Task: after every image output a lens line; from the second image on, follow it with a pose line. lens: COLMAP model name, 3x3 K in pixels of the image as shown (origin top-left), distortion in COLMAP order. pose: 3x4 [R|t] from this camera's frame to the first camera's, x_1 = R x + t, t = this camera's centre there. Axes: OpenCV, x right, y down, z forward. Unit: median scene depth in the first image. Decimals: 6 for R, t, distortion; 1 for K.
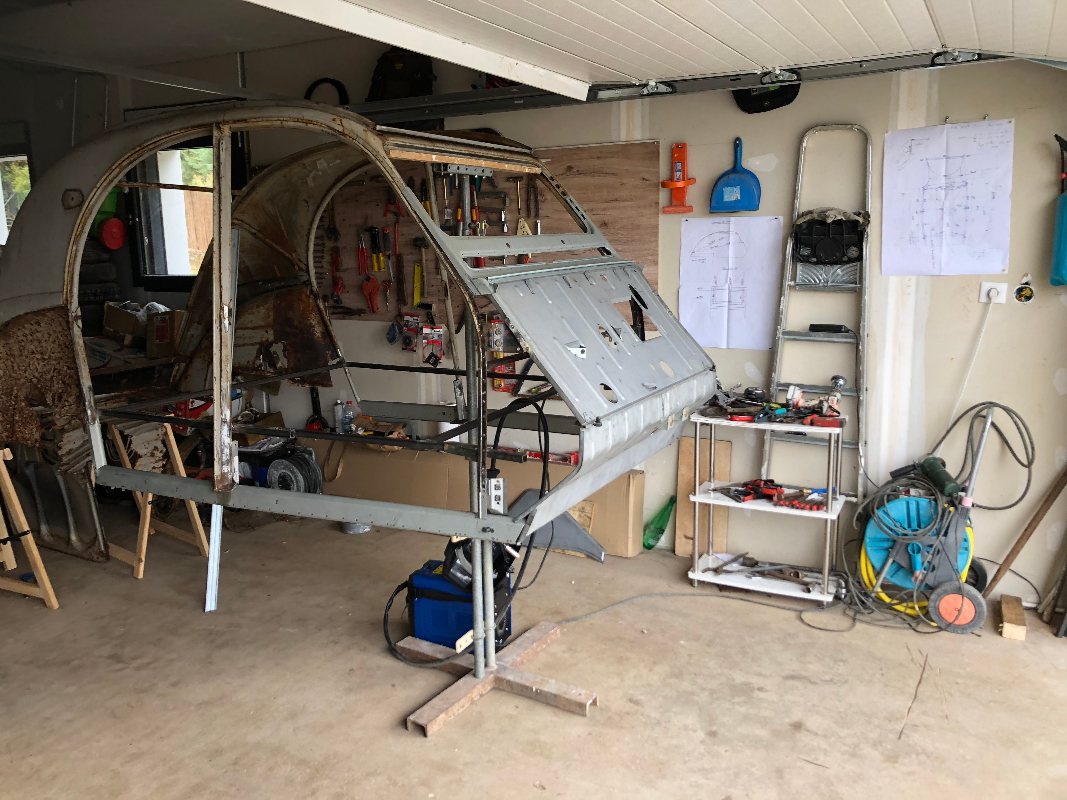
lens RADIAL K [[865.0, 0, 527.6], [0, 865.0, 398.6], [0, 0, 1]] dist [0.013349, 0.008945]
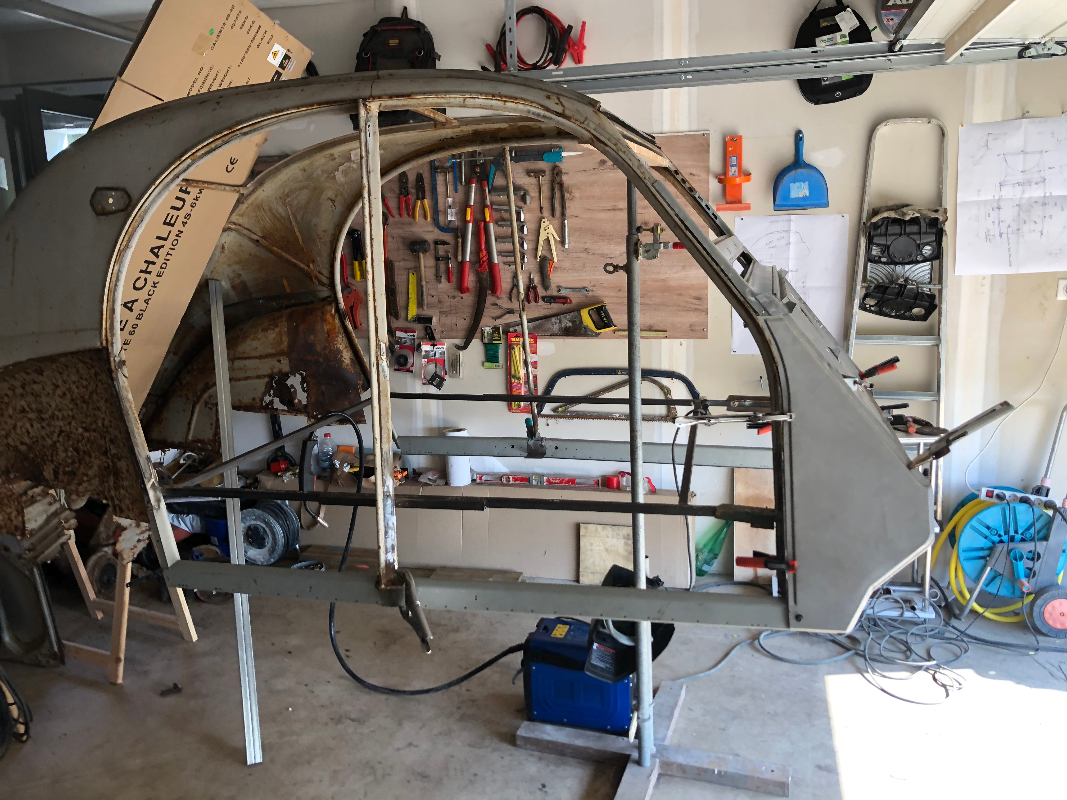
lens RADIAL K [[861.8, 0, 535.6], [0, 861.8, 394.9], [0, 0, 1]] dist [0.025365, -0.002344]
pose [[0.971680, -0.055629, 0.229660, -0.255575], [0.055073, 0.998443, 0.008833, -0.039485], [-0.229794, 0.004066, 0.973231, 0.155538]]
